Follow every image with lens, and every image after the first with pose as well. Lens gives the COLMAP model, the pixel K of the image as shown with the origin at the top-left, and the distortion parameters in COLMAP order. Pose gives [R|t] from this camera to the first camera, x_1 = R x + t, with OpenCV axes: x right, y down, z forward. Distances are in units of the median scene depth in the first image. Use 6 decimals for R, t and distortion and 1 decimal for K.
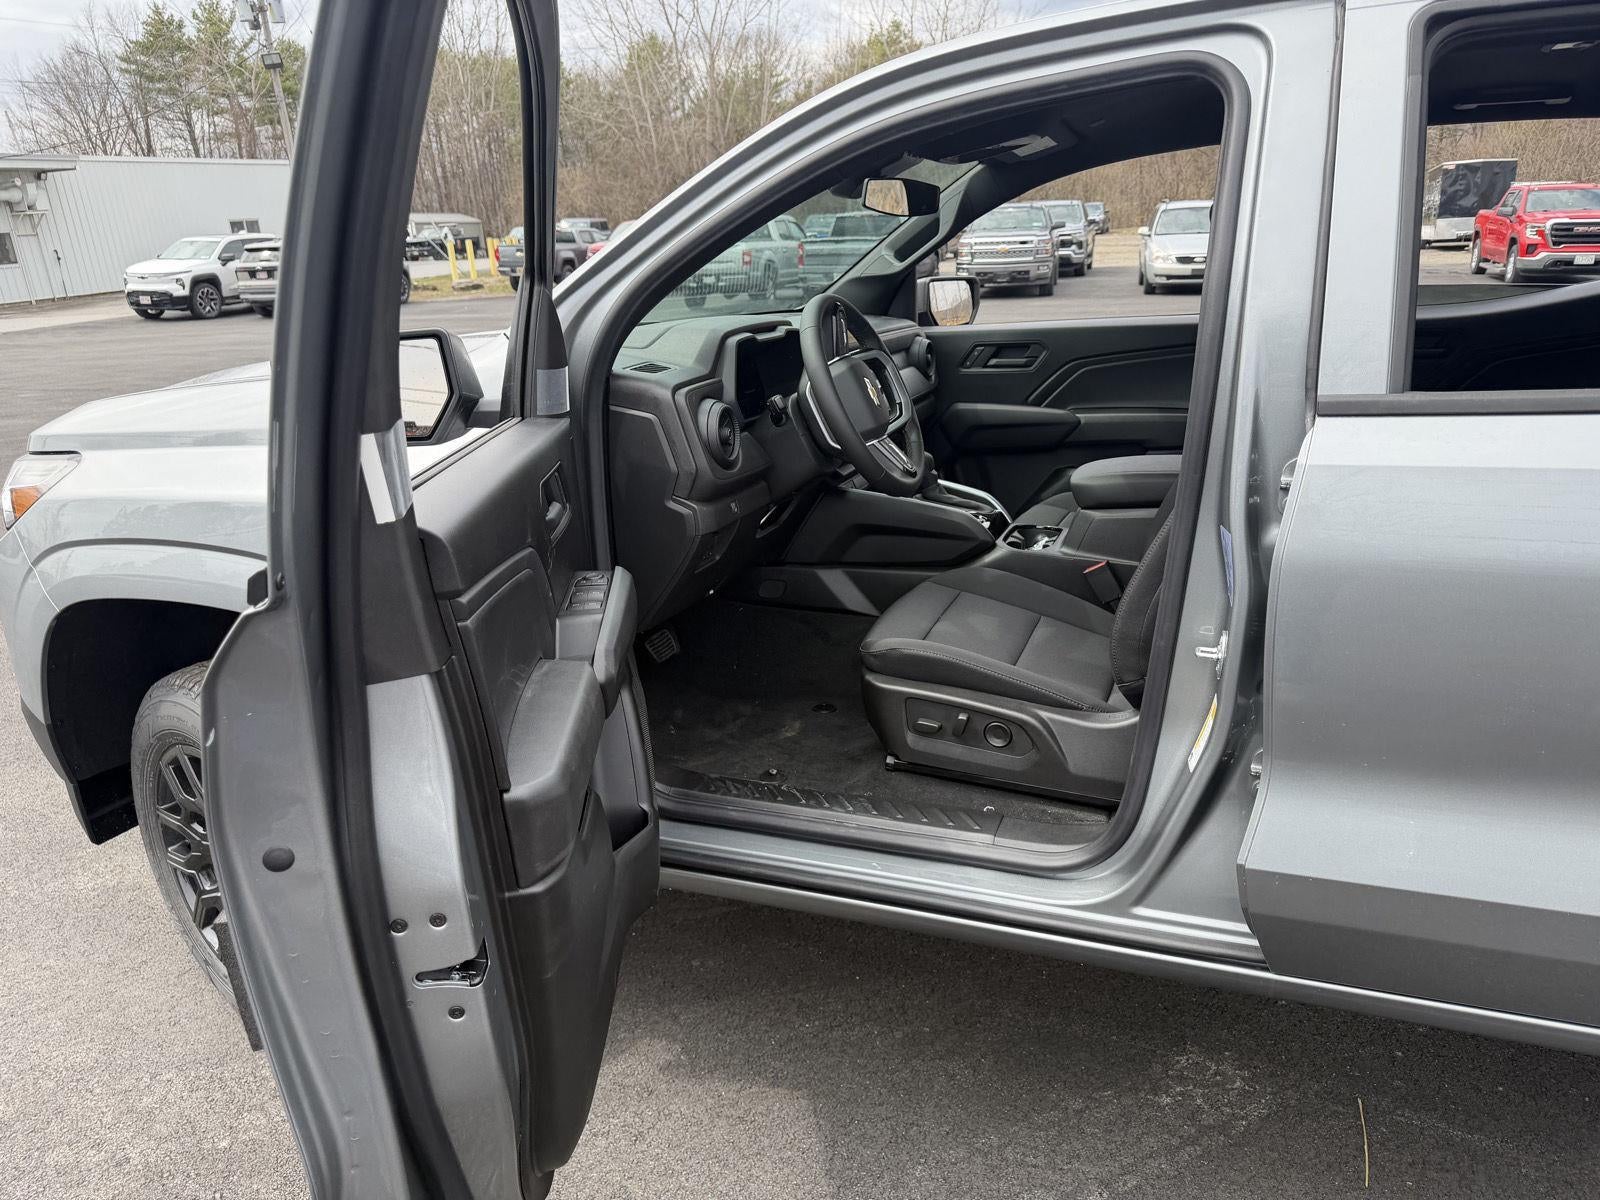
lens RADIAL K [[1144.3, 0, 784.5], [0, 1144.3, 600.2], [0, 0, 1]] dist [0.009109, -0.006336]
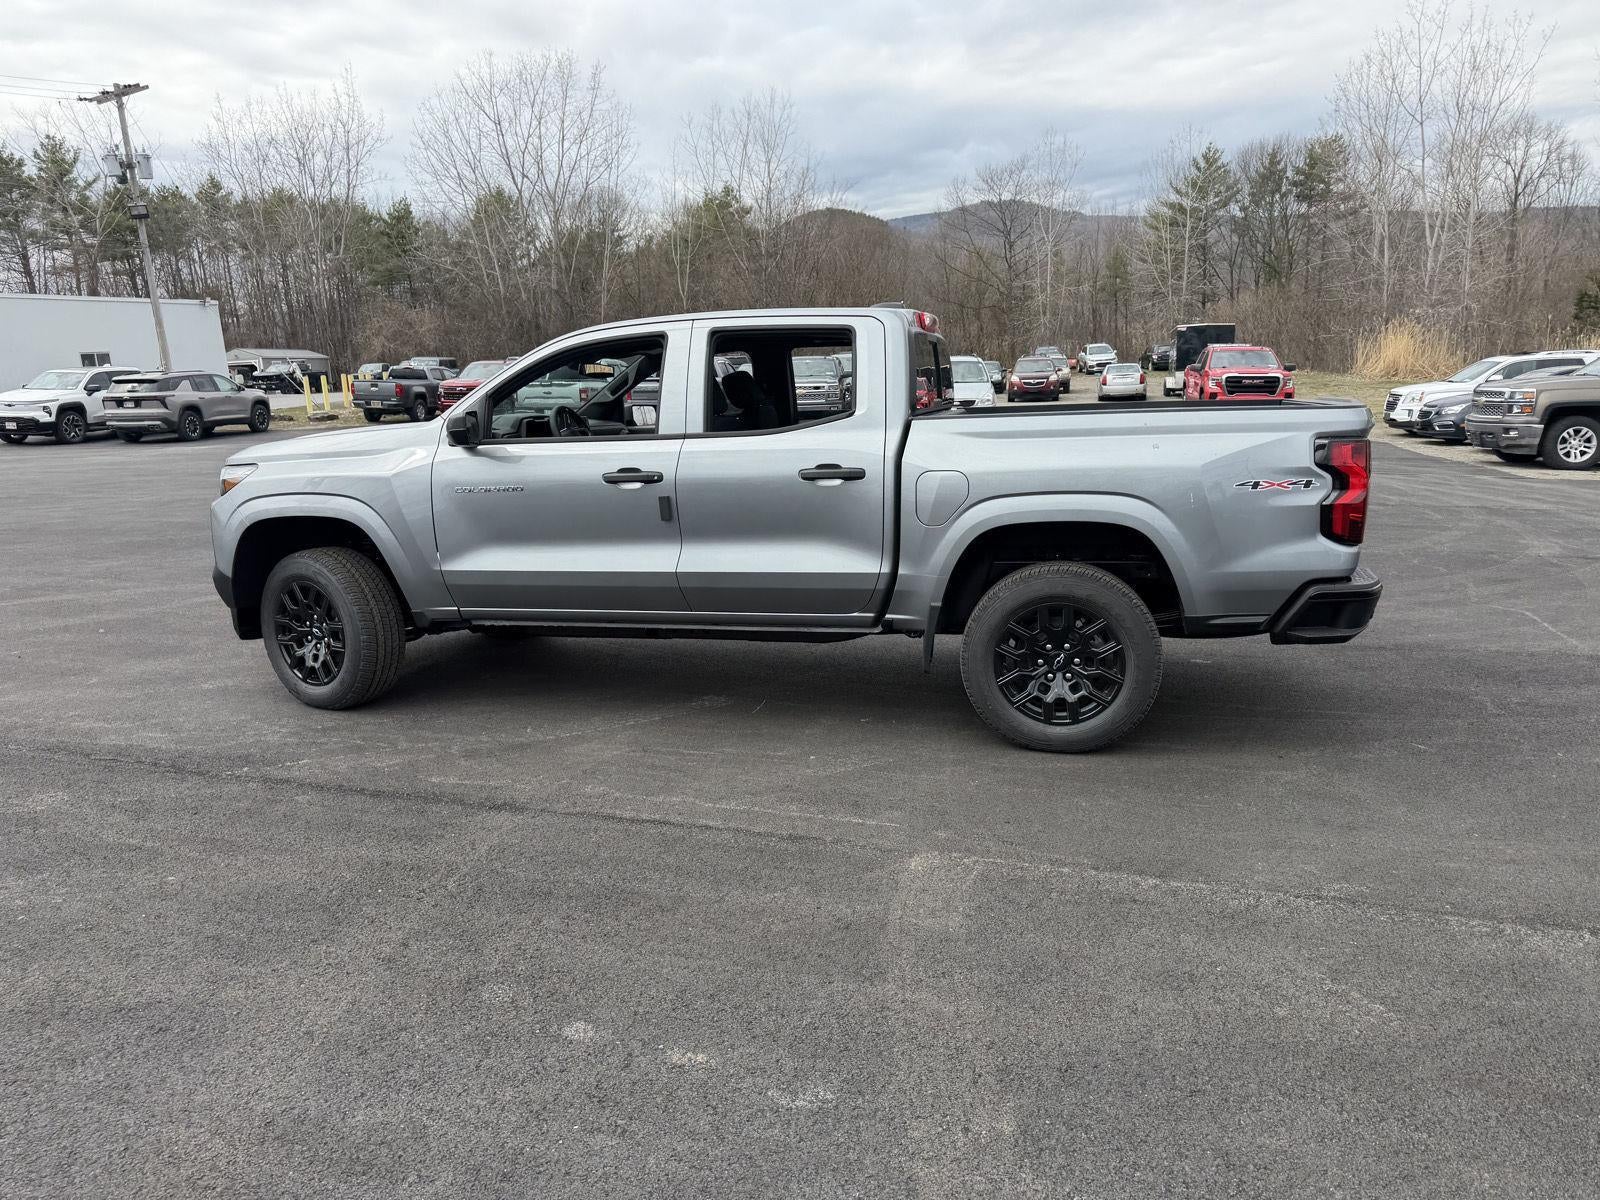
lens RADIAL K [[1145.0, 0, 788.2], [0, 1145.0, 613.5], [0, 0, 1]] dist [0.035078, -0.037930]
pose [[0.991288, -0.011661, 0.131198, 0.011294], [0.025294, 0.994387, -0.102732, 0.028065], [-0.129263, 0.105156, 0.986019, -0.092317]]
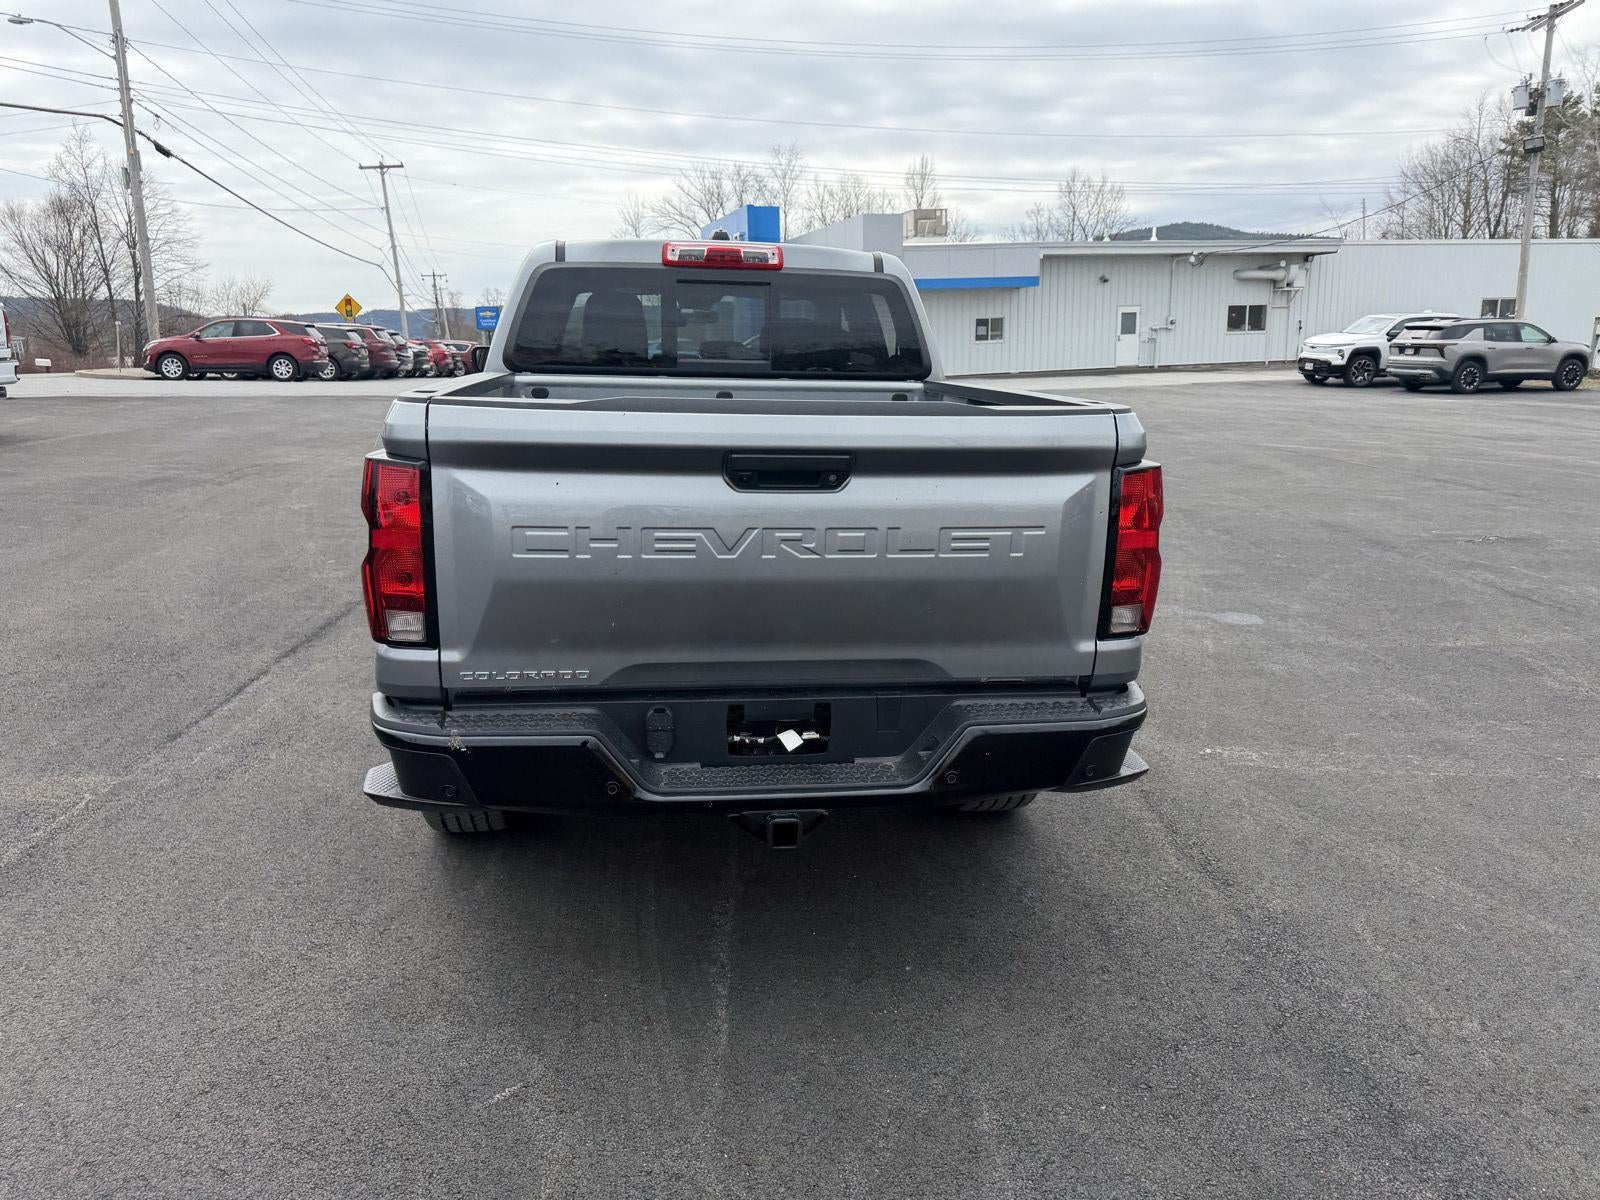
lens RADIAL K [[1145.0, 0, 788.2], [0, 1145.0, 613.5], [0, 0, 1]] dist [0.035078, -0.037930]
pose [[0.489963, 0.252910, -0.834250, 0.147084], [-0.292653, 0.949172, 0.115871, -0.005510], [0.821152, 0.187373, 0.539074, -0.002593]]
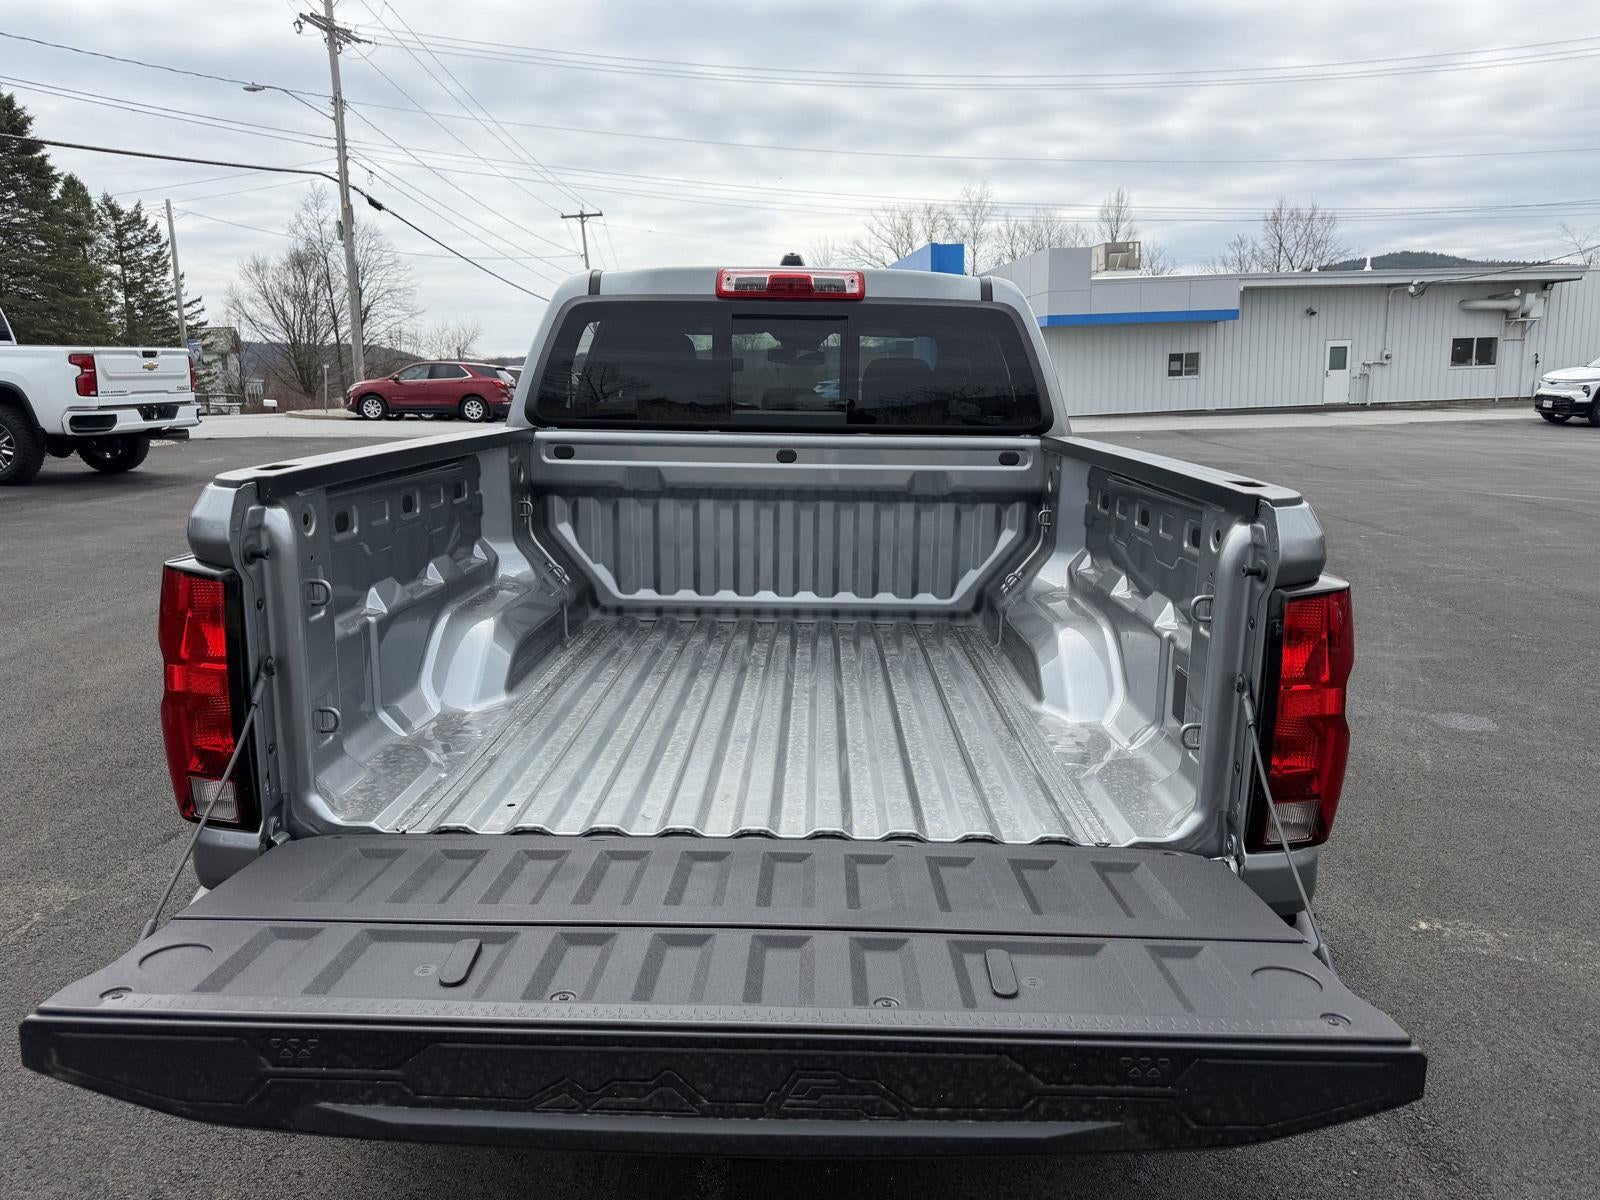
lens RADIAL K [[1149.1, 0, 799.4], [0, 1149.1, 616.9], [0, 0, 1]] dist [0.014228, -0.006732]
pose [[0.355369, 0.239380, -0.903554, 0.134678], [-0.300334, 0.944636, 0.132143, -0.009721], [0.885162, 0.224408, 0.407589, 0.010816]]
